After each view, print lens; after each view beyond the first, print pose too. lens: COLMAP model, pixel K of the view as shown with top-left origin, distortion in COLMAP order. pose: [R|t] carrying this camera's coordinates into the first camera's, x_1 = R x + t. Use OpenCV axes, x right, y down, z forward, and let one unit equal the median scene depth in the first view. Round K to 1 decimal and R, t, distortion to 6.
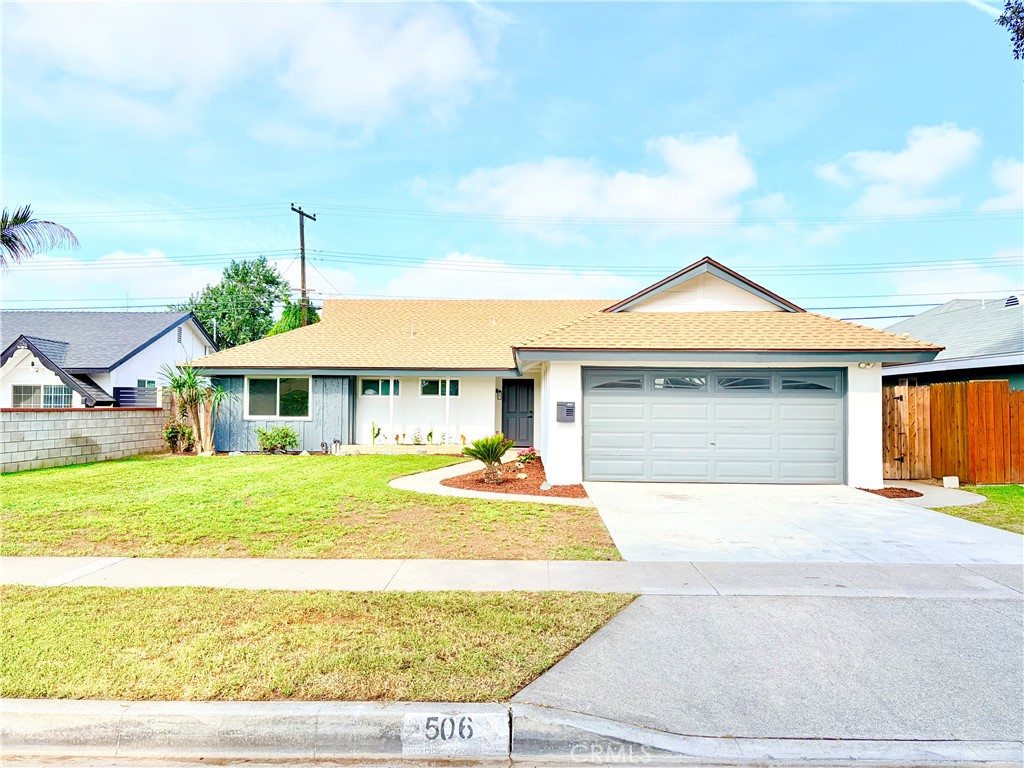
lens RADIAL K [[771.4, 0, 512.0], [0, 771.4, 384.0], [0, 0, 1]] dist [0.005098, 0.000133]
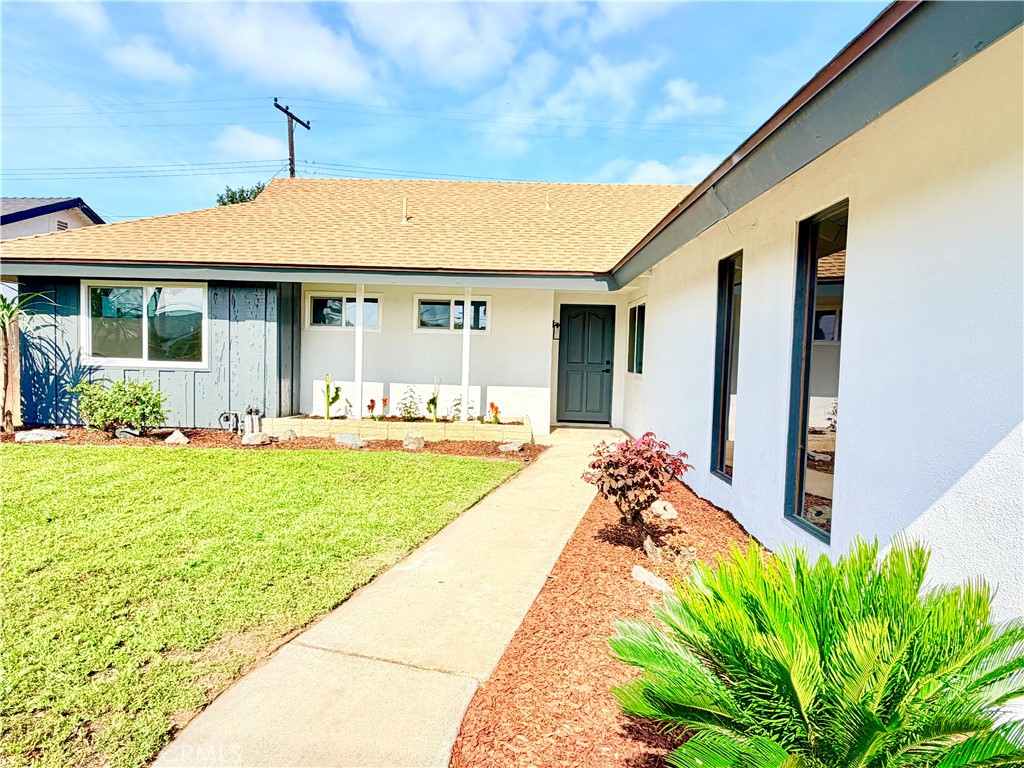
lens RADIAL K [[601.3, 0, 507.4], [0, 601.3, 385.7], [0, 0, 1]] dist [-0.002355, -0.000252]
pose [[0.999741, 0.022551, -0.002967, -0.053439], [-0.022242, 0.996542, 0.080057, 0.020331], [0.004763, -0.079970, 0.996786, 0.585736]]
